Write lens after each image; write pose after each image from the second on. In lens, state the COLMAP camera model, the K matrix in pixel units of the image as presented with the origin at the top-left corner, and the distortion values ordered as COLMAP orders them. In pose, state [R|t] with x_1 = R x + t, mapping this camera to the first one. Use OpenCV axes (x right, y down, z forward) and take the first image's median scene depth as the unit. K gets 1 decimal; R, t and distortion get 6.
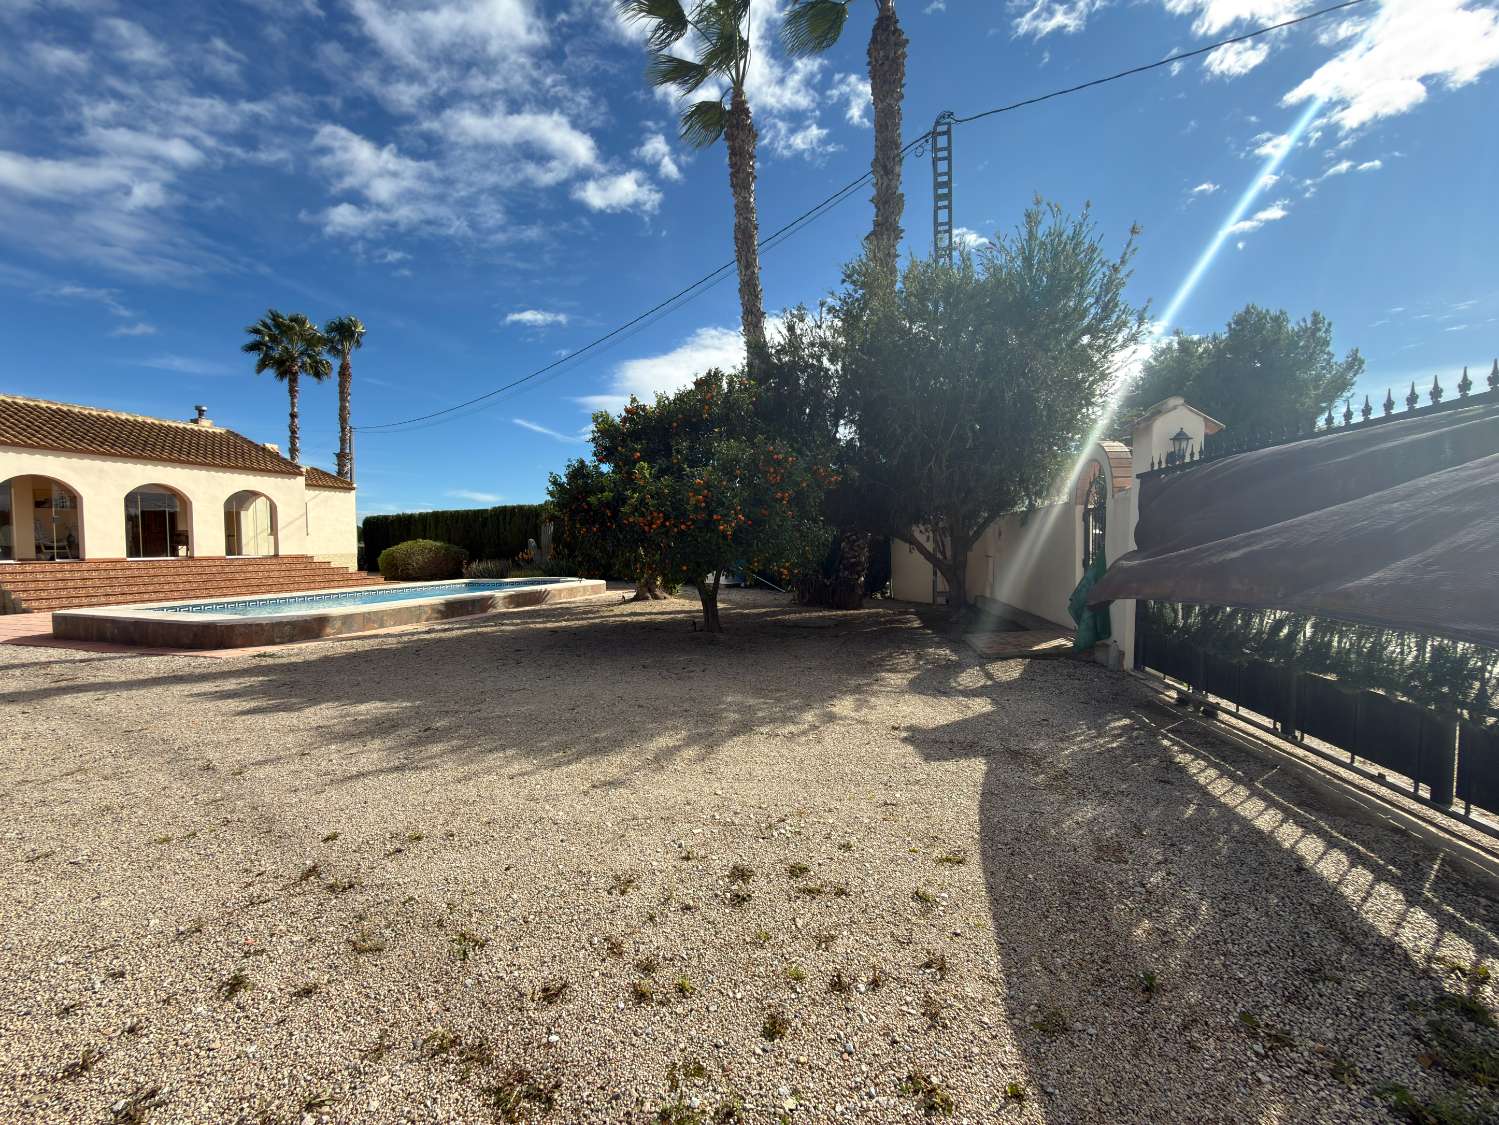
lens RADIAL K [[621.6, 0, 747.6], [0, 621.6, 527.9], [0, 0, 1]] dist [0.015948, 0.000673]
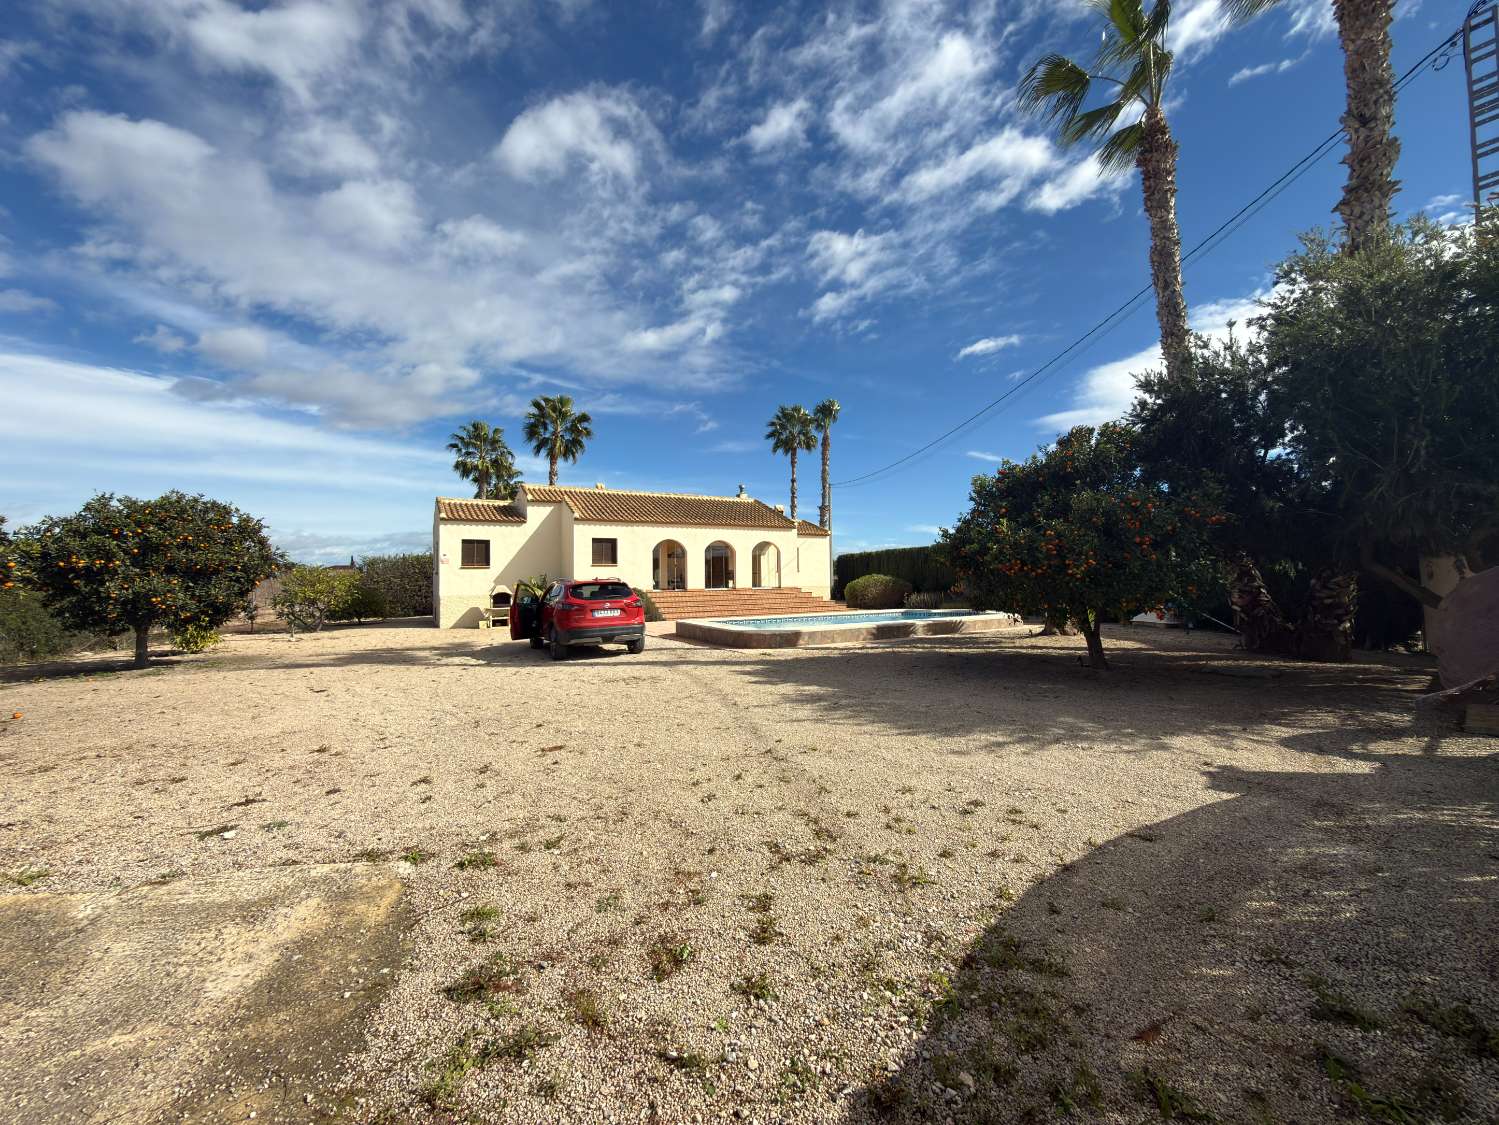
lens RADIAL K [[623.6, 0, 749.5], [0, 623.6, 562.5], [0, 0, 1]] dist [0.000778, 0.000242]
pose [[0.759730, -0.015602, -0.650052, 0.103561], [0.021509, 0.999768, 0.001143, -0.014747], [0.649883, -0.014850, 0.759889, -0.103233]]
